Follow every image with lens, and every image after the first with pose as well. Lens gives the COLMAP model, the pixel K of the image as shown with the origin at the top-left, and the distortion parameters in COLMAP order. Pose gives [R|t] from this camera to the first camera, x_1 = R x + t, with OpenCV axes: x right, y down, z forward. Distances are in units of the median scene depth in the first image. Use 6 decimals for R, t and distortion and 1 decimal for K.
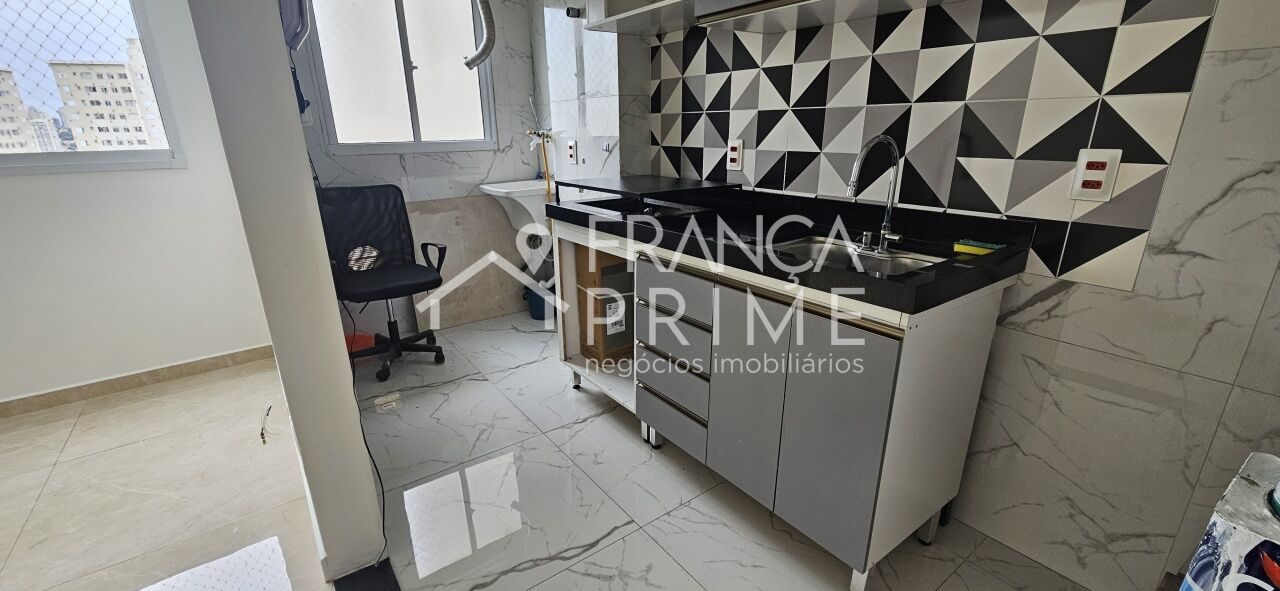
lens RADIAL K [[527.8, 0, 648.3], [0, 527.8, 291.6], [0, 0, 1]] dist [0.002206, -0.000354]
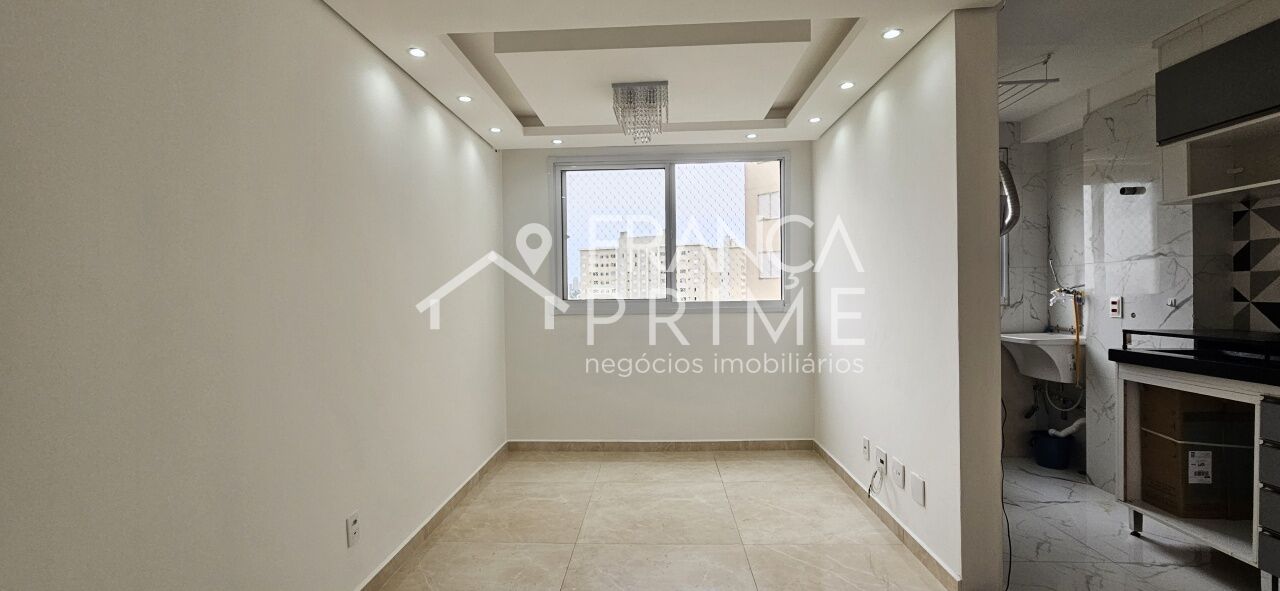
lens RADIAL K [[527.8, 0, 640.4], [0, 527.8, 291.0], [0, 0, 1]] dist [0.002206, -0.000354]
pose [[0.768361, -0.000091, -0.640017, -0.220109], [-0.187414, 0.956133, -0.225133, 0.145057], [0.611962, 0.292931, 0.734638, -0.445251]]
